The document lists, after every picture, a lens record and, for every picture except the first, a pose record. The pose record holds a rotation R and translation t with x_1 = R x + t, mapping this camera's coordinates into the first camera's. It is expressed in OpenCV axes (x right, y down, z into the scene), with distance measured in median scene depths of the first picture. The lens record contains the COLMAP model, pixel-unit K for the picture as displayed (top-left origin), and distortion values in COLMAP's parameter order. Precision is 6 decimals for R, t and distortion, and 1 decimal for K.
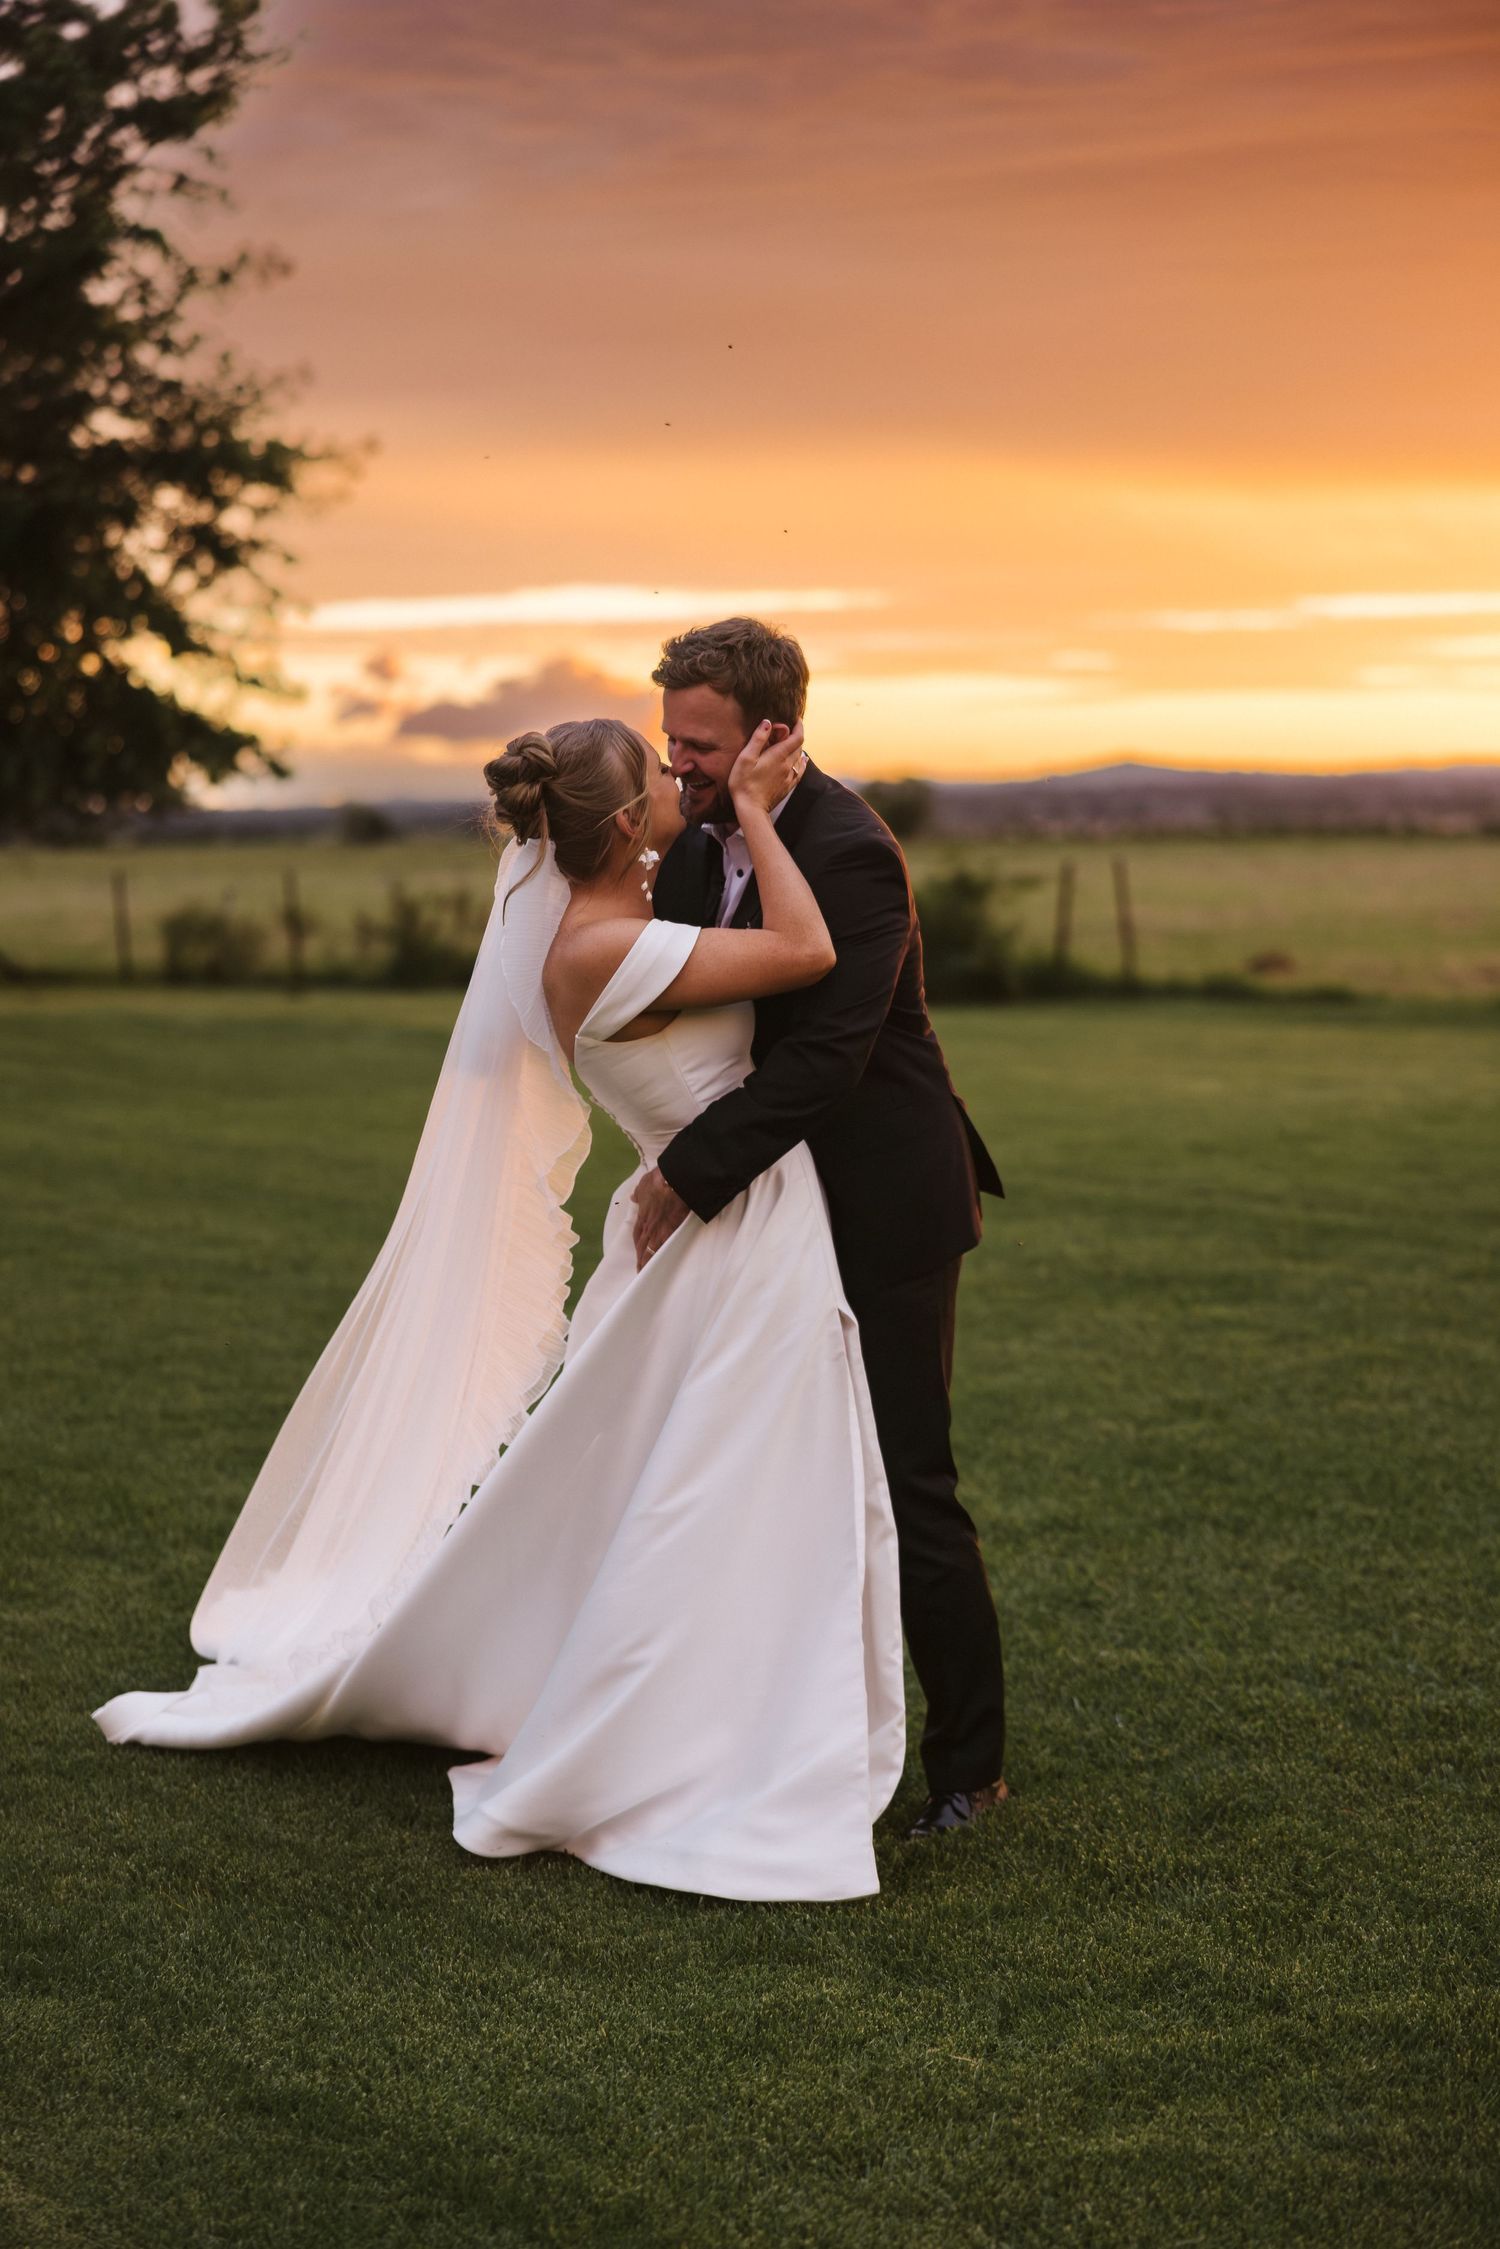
lens RADIAL K [[4074.5, 0, 758.6], [0, 4074.5, 1123.8], [0, 0, 1]] dist [0.031197, 0.000000]
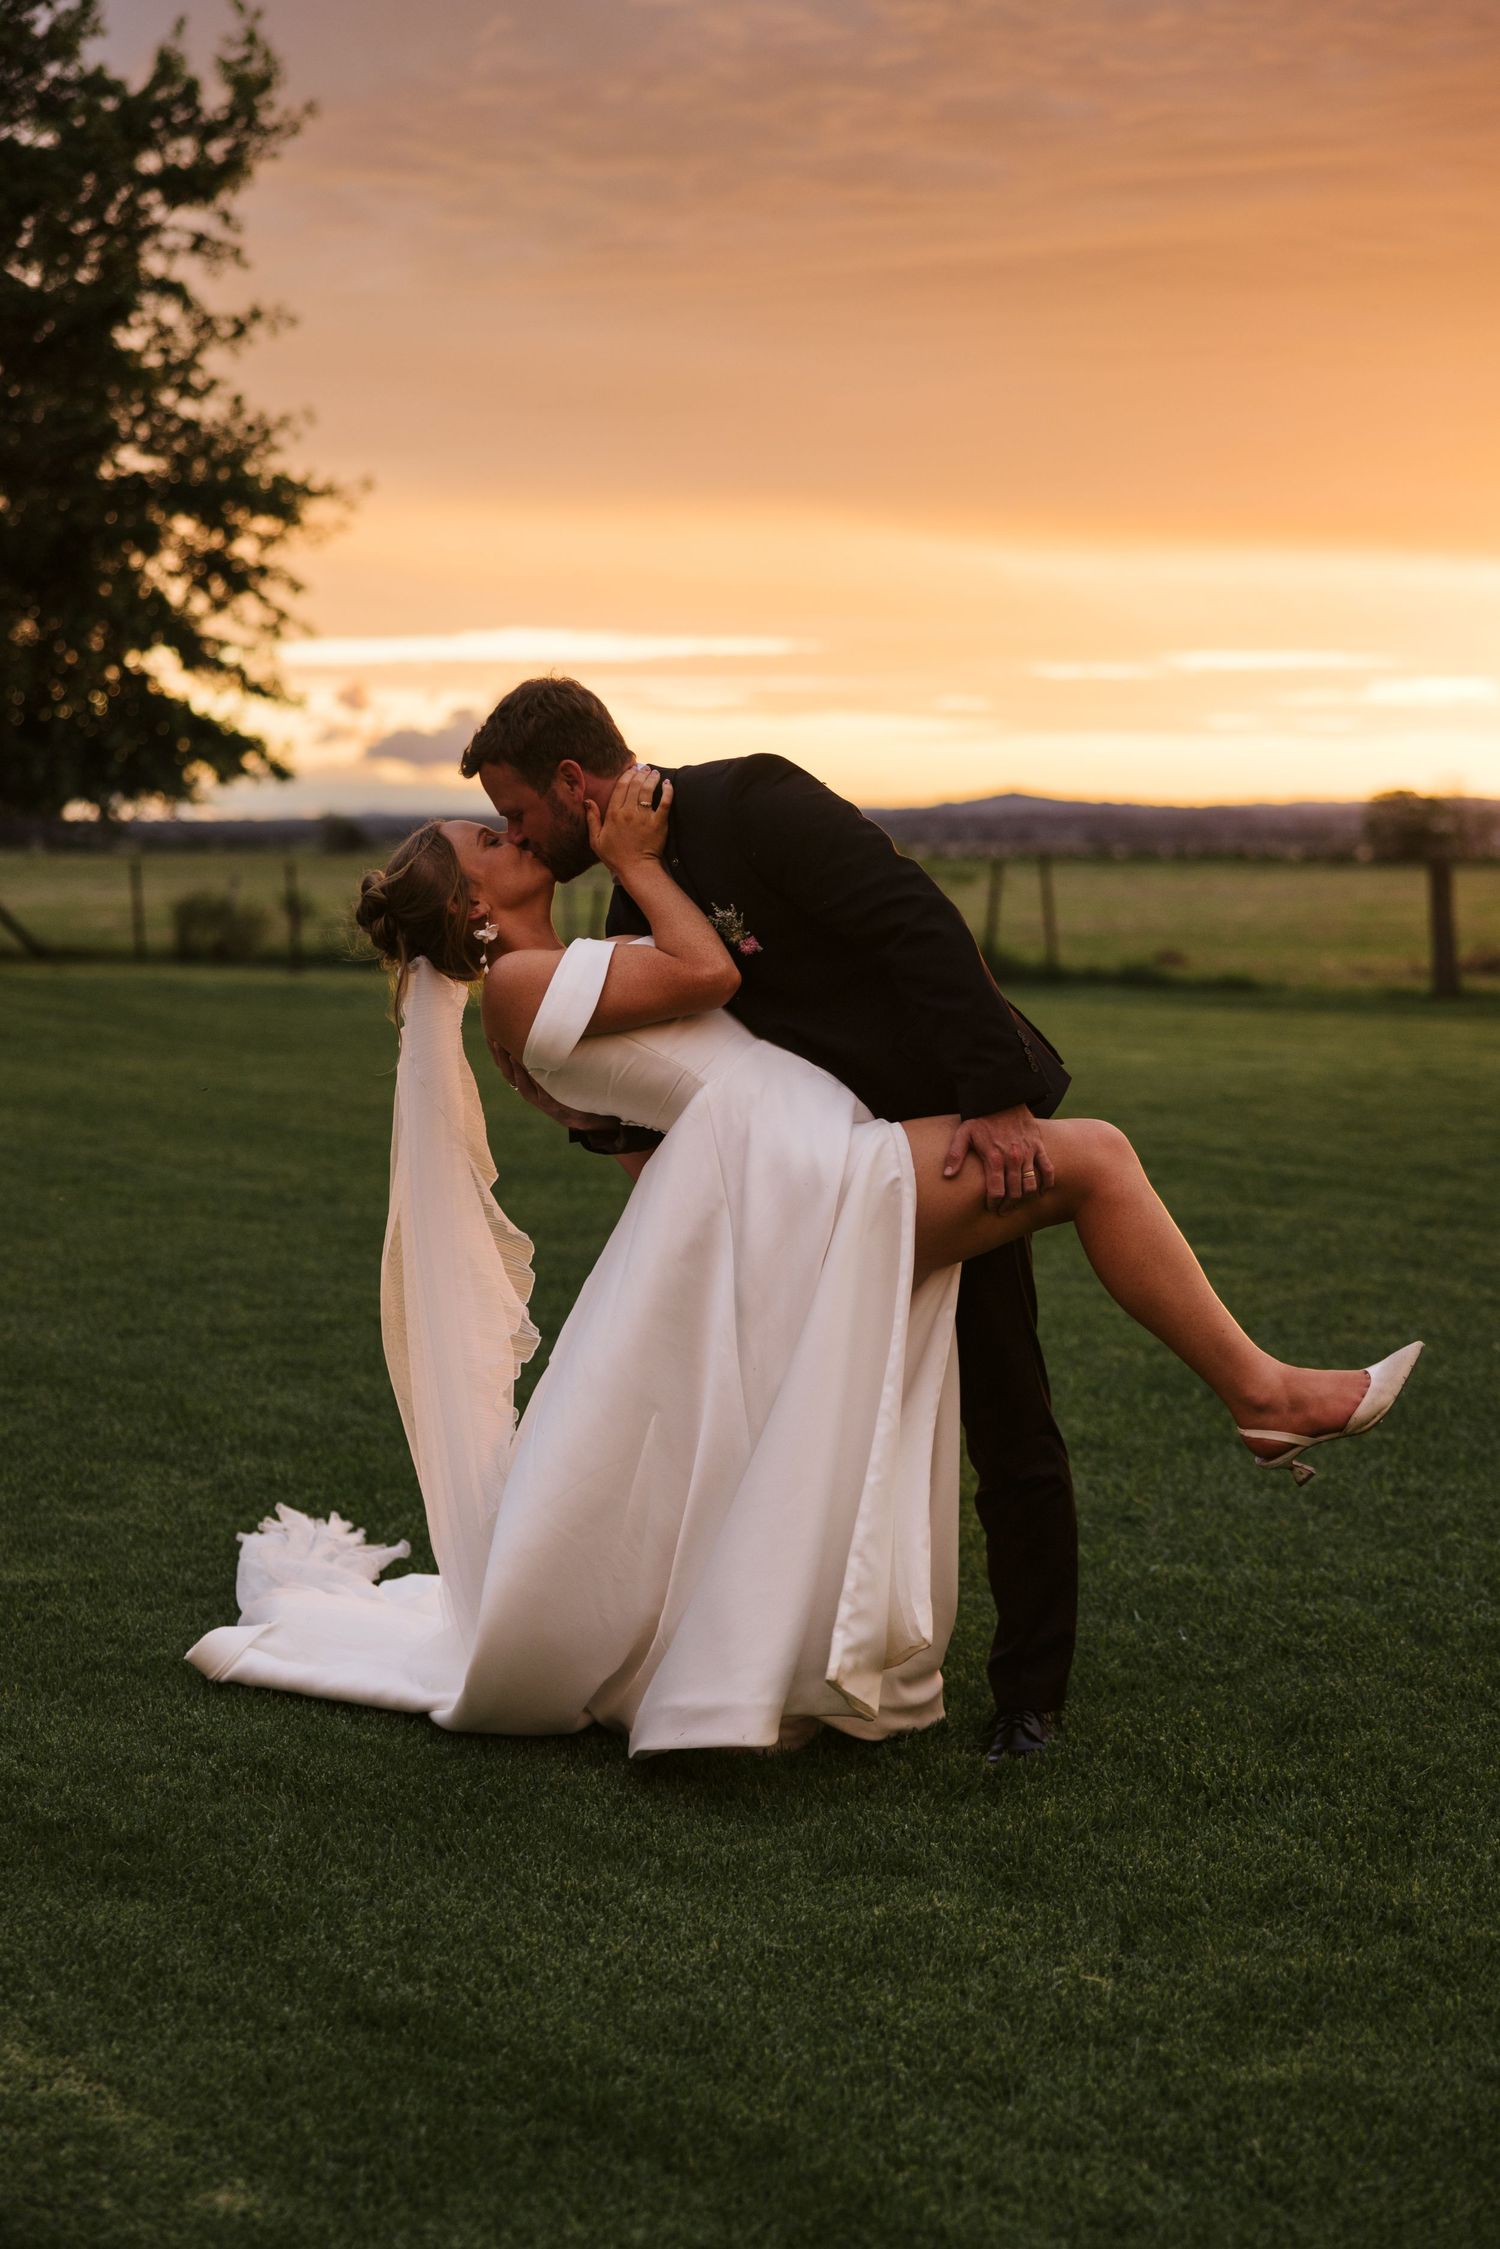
lens RADIAL K [[3591.1, 0, 737.5], [0, 3591.1, 1140.7], [0, 0, 1]] dist [0.012998, 0.000000]
pose [[0.999775, 0.015512, 0.014449, -0.033409], [-0.015647, 0.999834, 0.009311, 0.016171], [-0.014302, -0.009535, 0.999852, 0.102478]]
